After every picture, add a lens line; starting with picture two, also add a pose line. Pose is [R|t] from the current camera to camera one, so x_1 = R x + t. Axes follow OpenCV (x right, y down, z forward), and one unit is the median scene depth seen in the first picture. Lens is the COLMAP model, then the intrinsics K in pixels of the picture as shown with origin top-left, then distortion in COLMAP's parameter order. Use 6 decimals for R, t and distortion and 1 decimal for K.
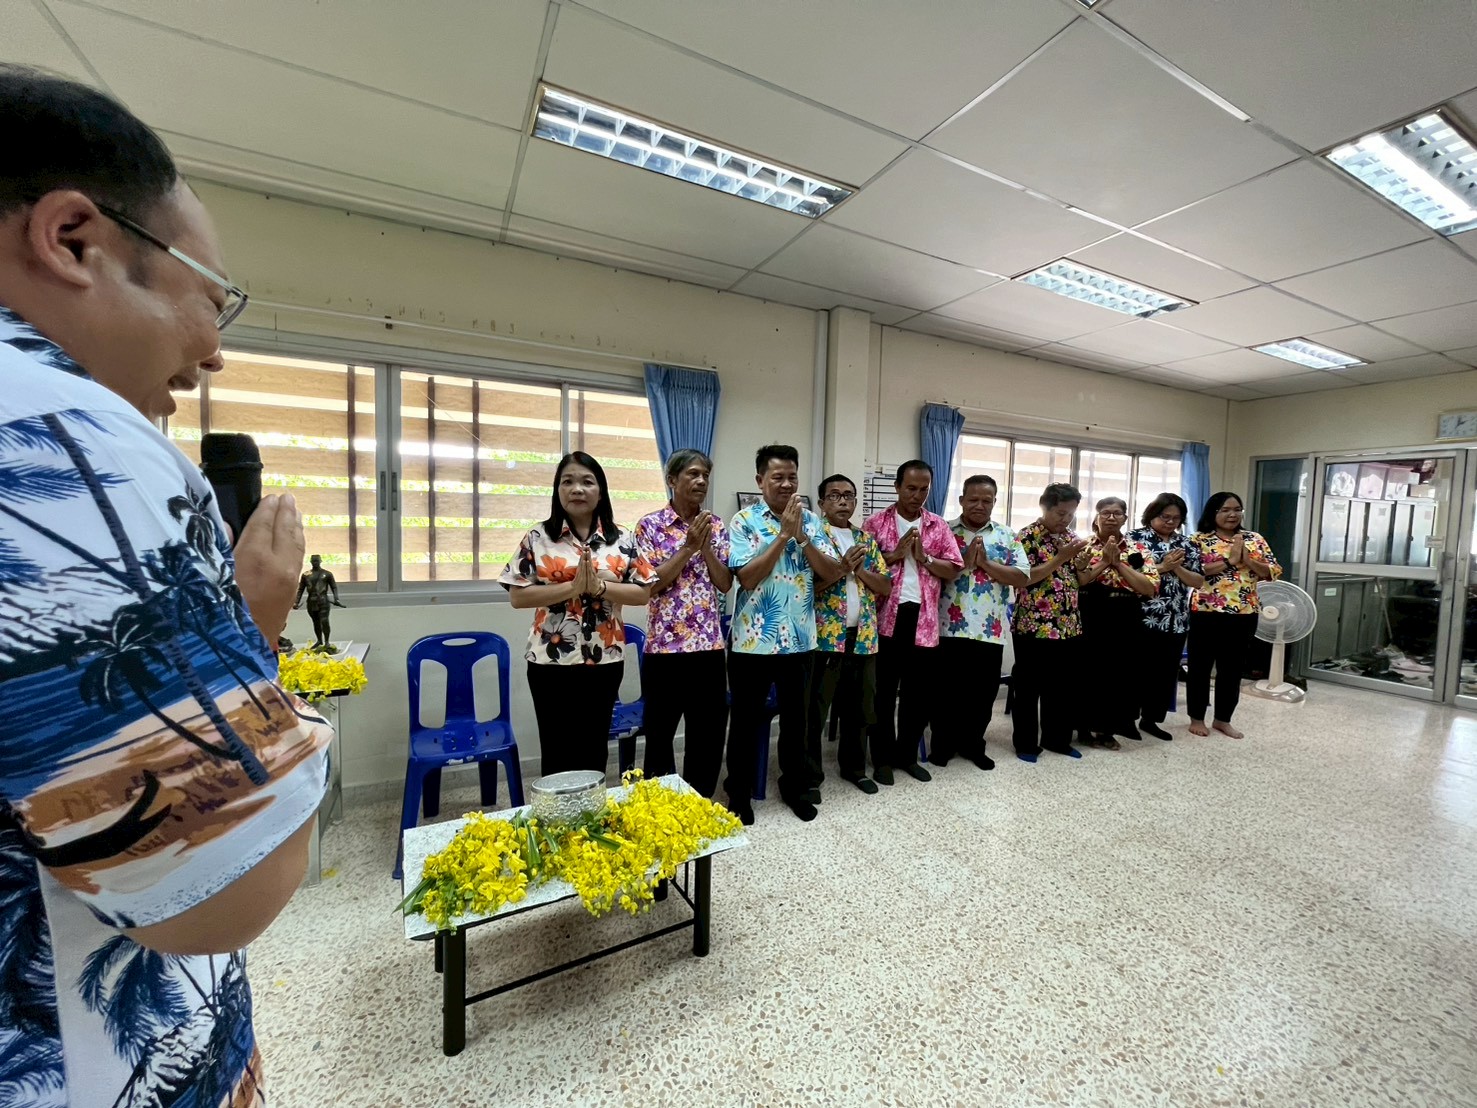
lens RADIAL K [[589.3, 0, 737.1], [0, 589.3, 554.9], [0, 0, 1]] dist [-0.000227, 0.000112]
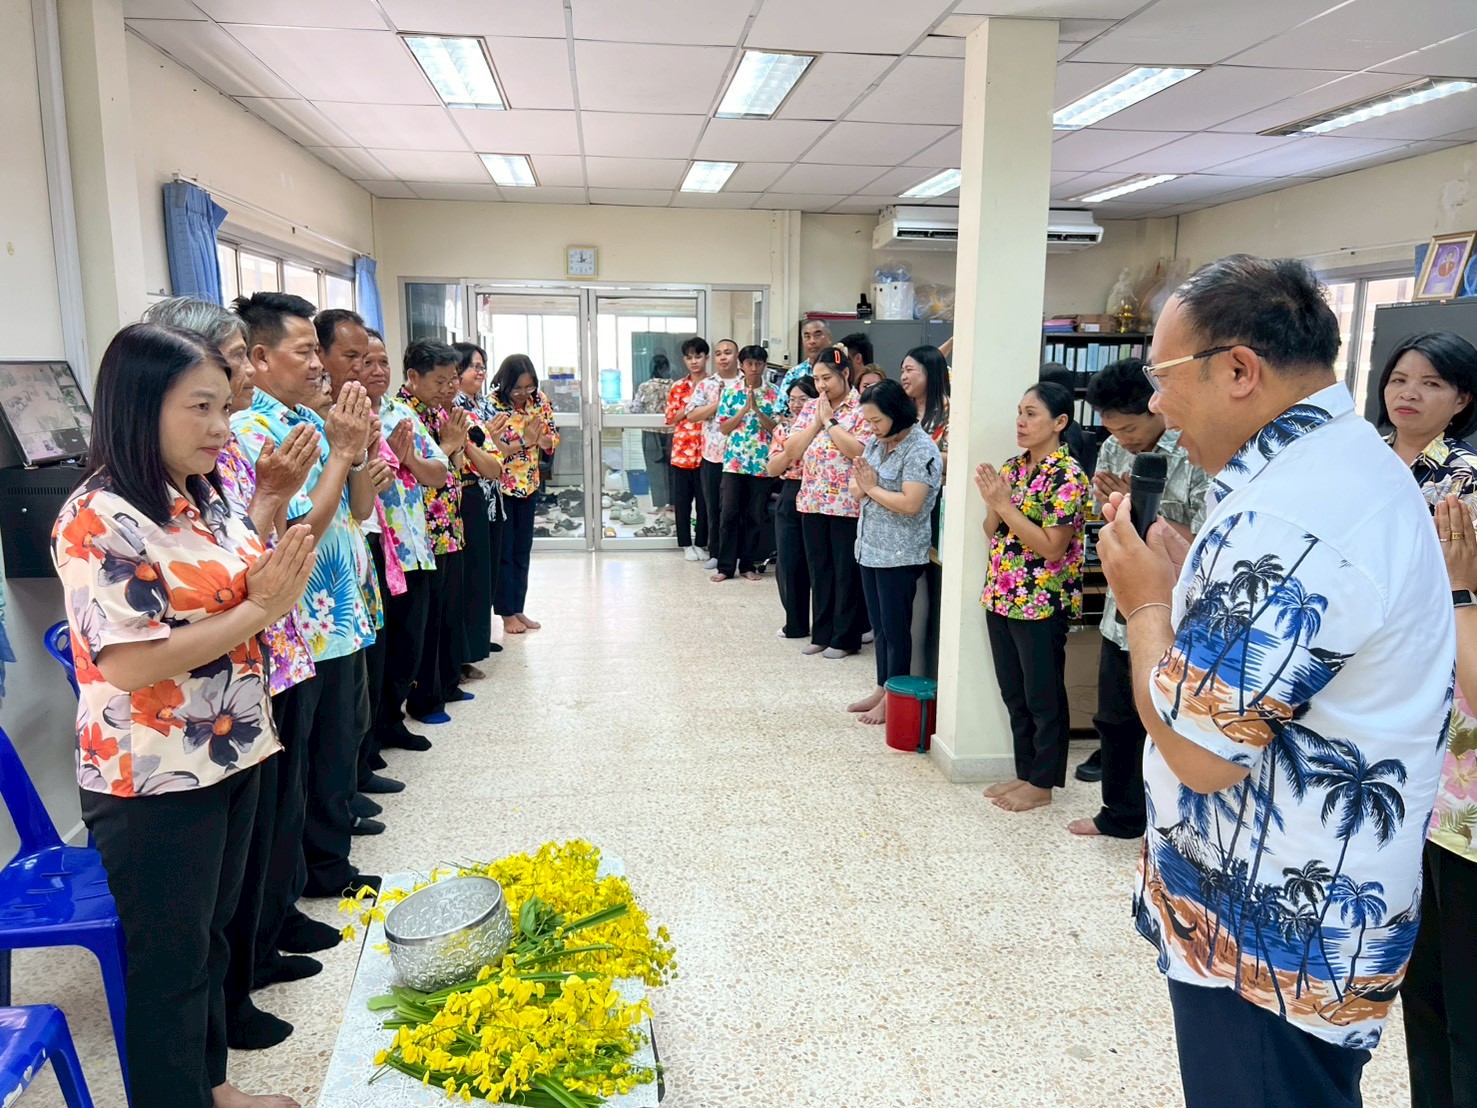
lens RADIAL K [[1104.1, 0, 738.5], [0, 1104.1, 554.0], [0, 0, 1]] dist [0.000828, 0.000236]
pose [[0.338216, -0.189788, 0.921732, -0.803510], [0.055223, 0.981768, 0.181886, -0.114598], [-0.939447, -0.010616, 0.342530, 0.235658]]
